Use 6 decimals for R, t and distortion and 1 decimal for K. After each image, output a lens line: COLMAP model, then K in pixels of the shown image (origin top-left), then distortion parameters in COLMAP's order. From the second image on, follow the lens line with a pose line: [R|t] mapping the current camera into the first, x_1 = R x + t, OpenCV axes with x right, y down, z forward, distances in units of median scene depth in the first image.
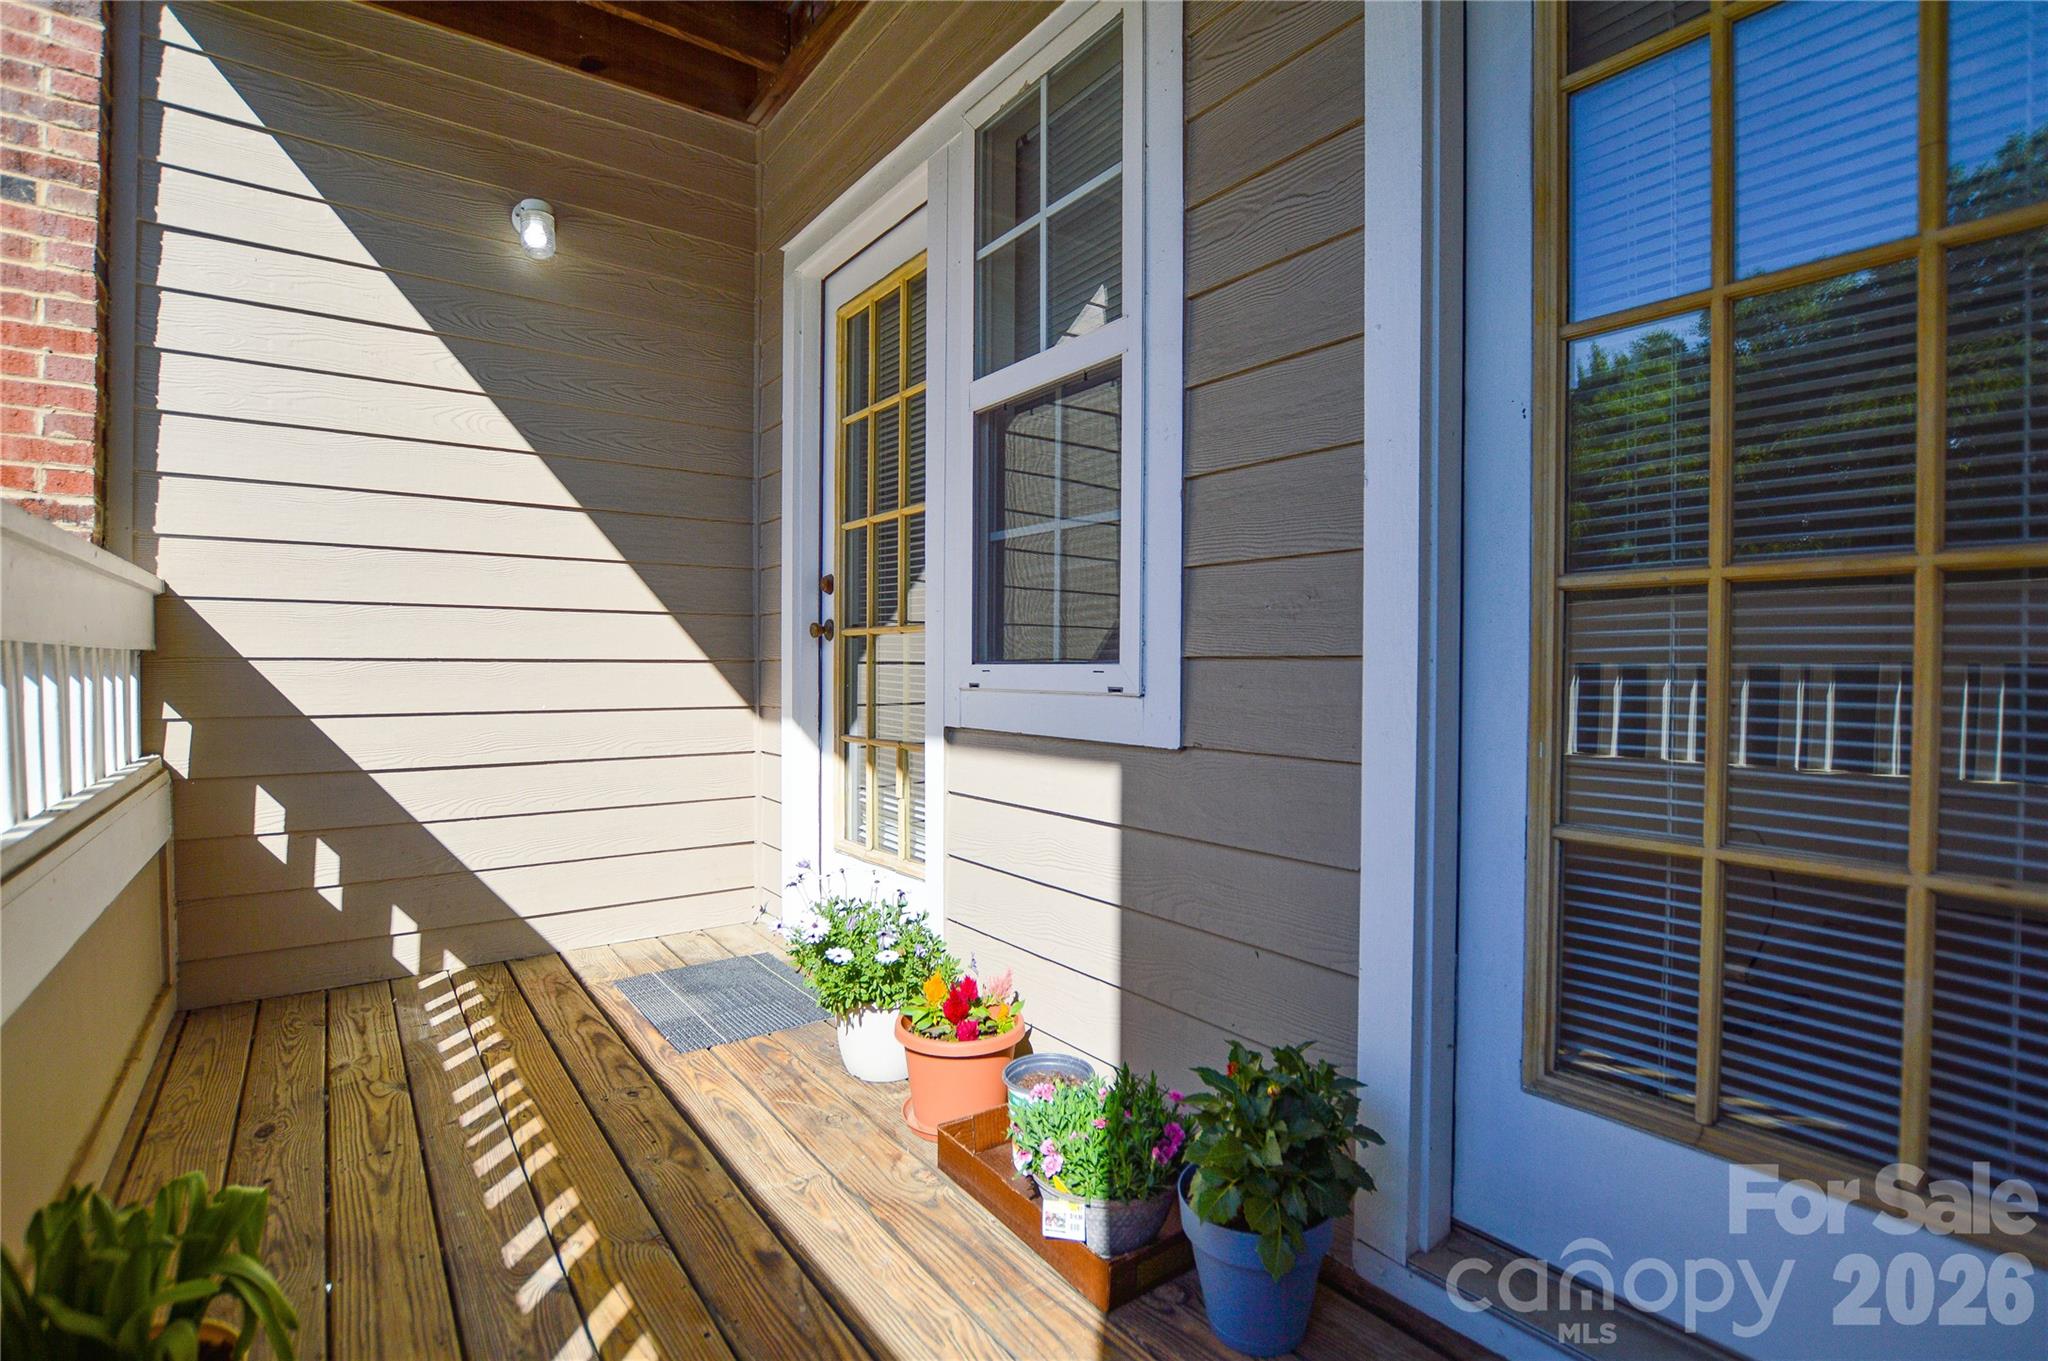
lens RADIAL K [[976.3, 0, 1024.5], [0, 976.3, 675.4], [0, 0, 1]] dist [-0.018715, 0.000328]
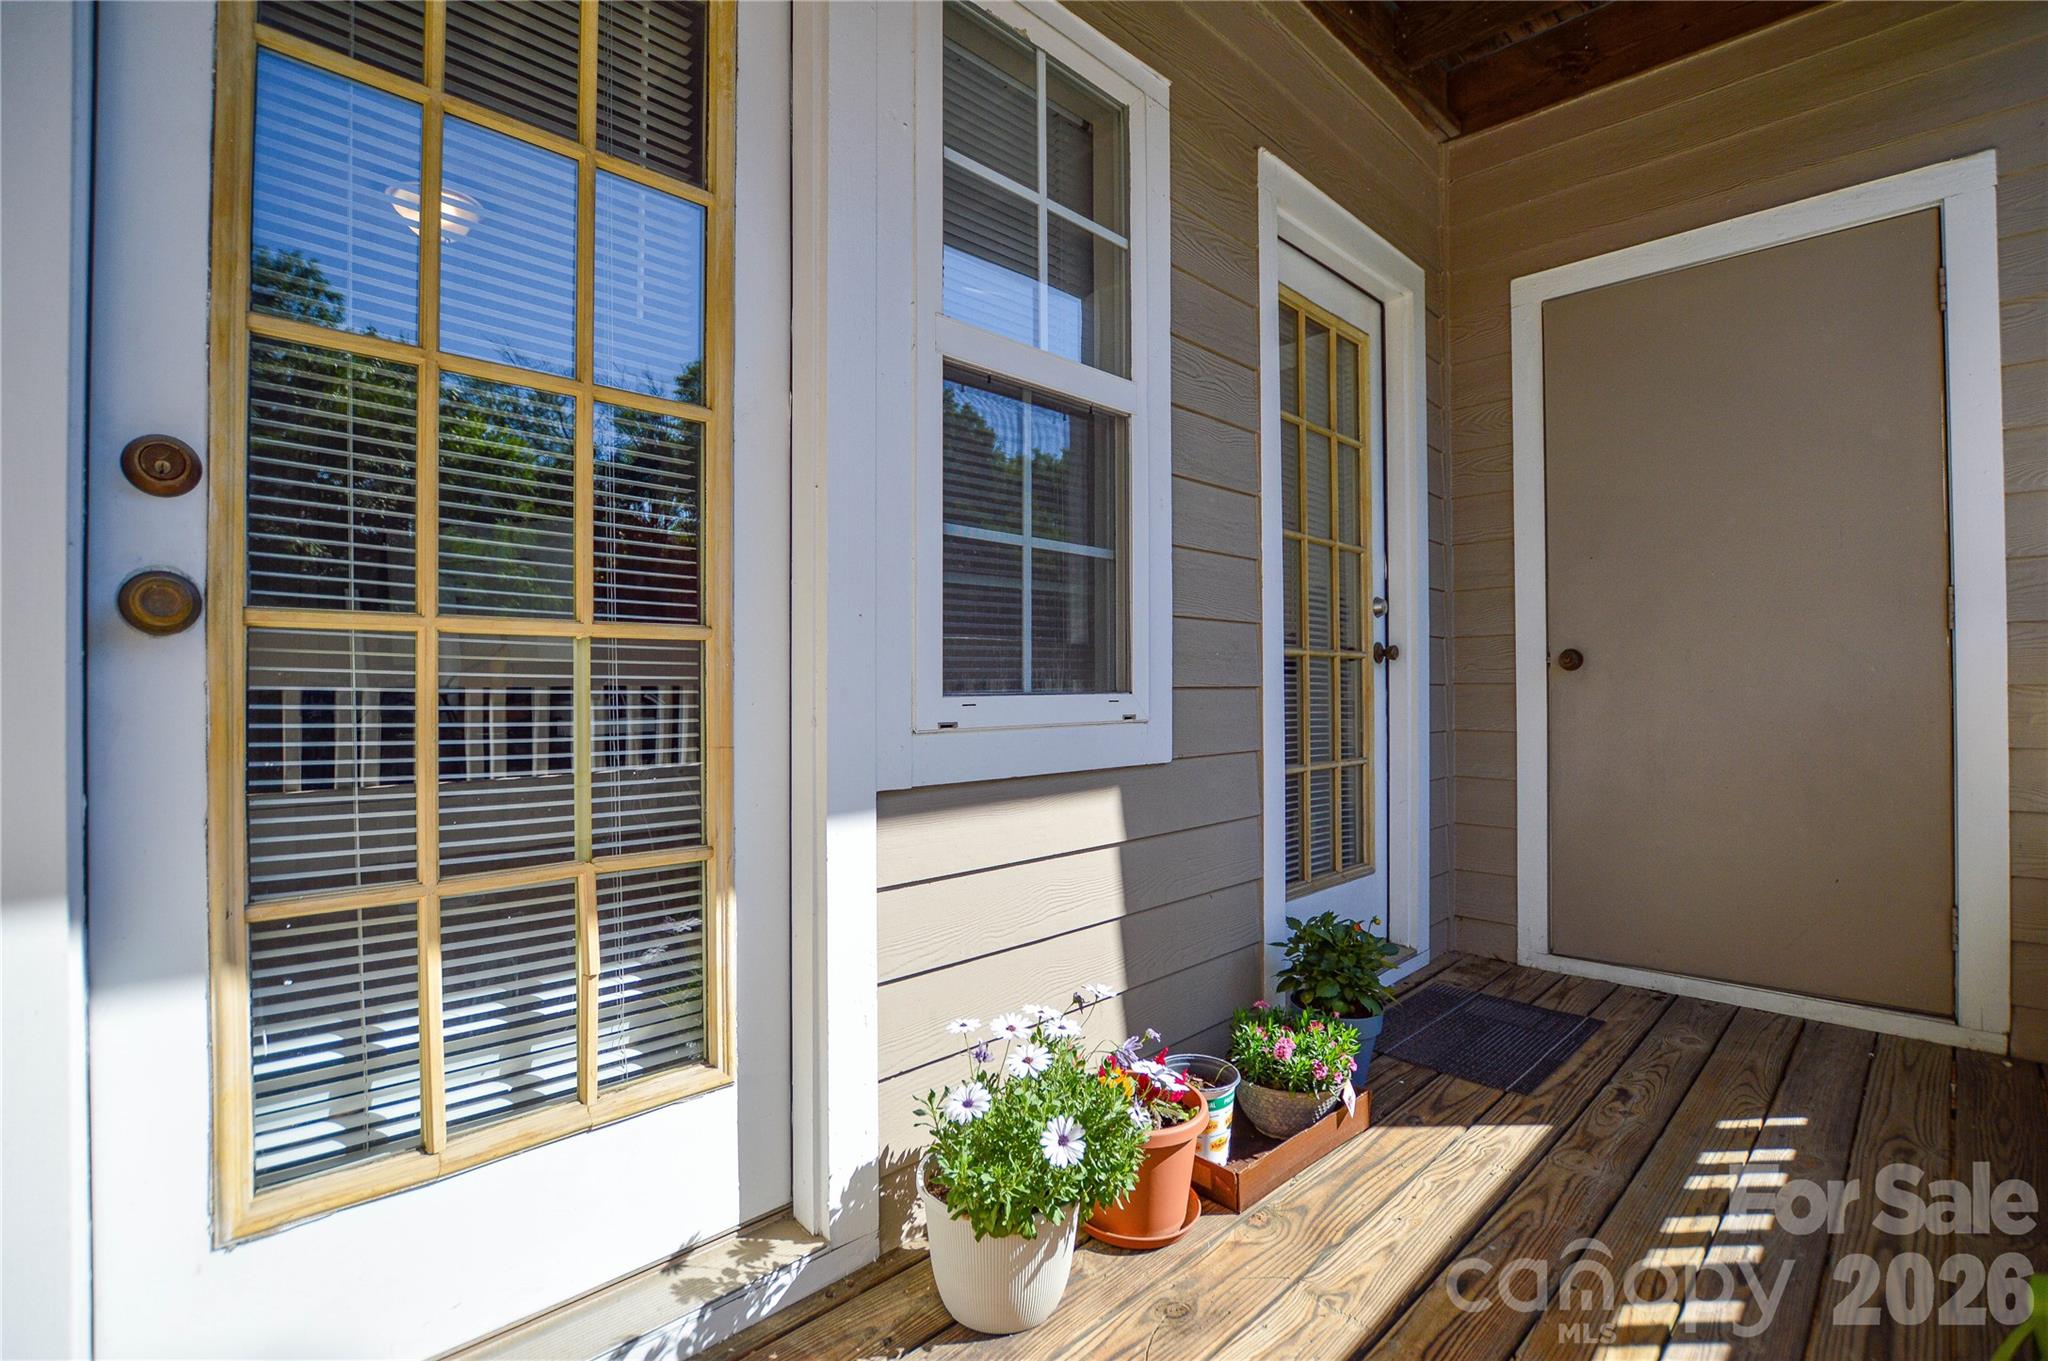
lens RADIAL K [[956.4, 0, 1026.4], [0, 956.4, 682.4], [0, 0, 1]] dist [-0.027508, 0.000963]
pose [[-0.152902, 0.000005, 0.988241, -1.204460], [0.013746, 0.999903, 0.002122, -0.035770], [-0.988146, 0.013909, -0.152887, 1.640458]]
